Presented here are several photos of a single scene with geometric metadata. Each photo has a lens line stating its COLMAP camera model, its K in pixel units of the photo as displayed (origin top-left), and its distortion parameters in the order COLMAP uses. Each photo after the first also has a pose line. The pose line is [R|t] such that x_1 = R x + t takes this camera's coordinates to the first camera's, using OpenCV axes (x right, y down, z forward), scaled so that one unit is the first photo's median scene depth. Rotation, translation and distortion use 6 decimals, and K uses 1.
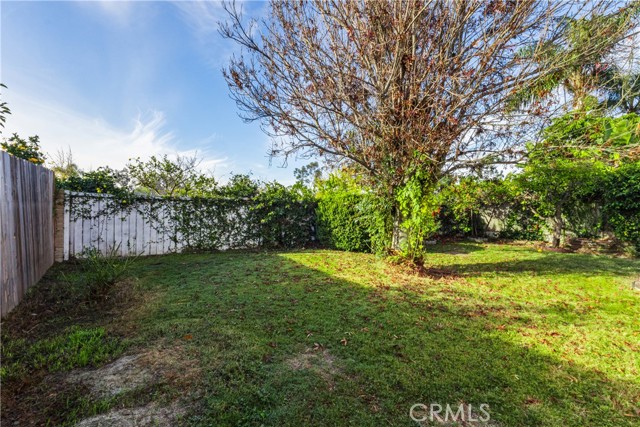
lens RADIAL K [[293.8, 0, 320.7], [0, 293.8, 216.1], [0, 0, 1]] dist [-0.000444, 0.000141]
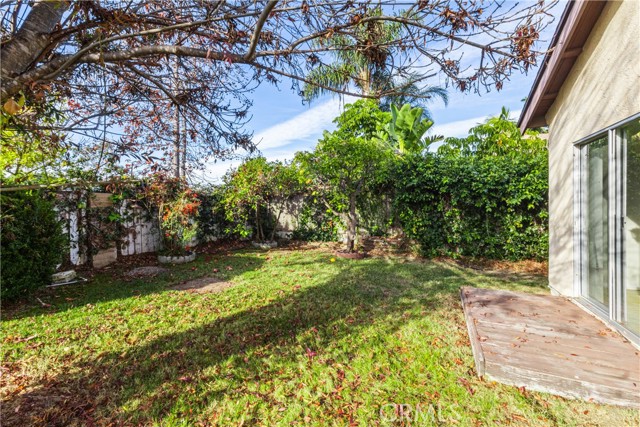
lens RADIAL K [[293.8, 0, 319.9], [0, 293.8, 210.5], [0, 0, 1]] dist [-0.000444, 0.000141]
pose [[0.838535, -0.017017, 0.544582, 0.289059], [0.012893, 0.999852, 0.011390, -0.010853], [-0.544696, -0.002529, 0.838630, 0.363482]]
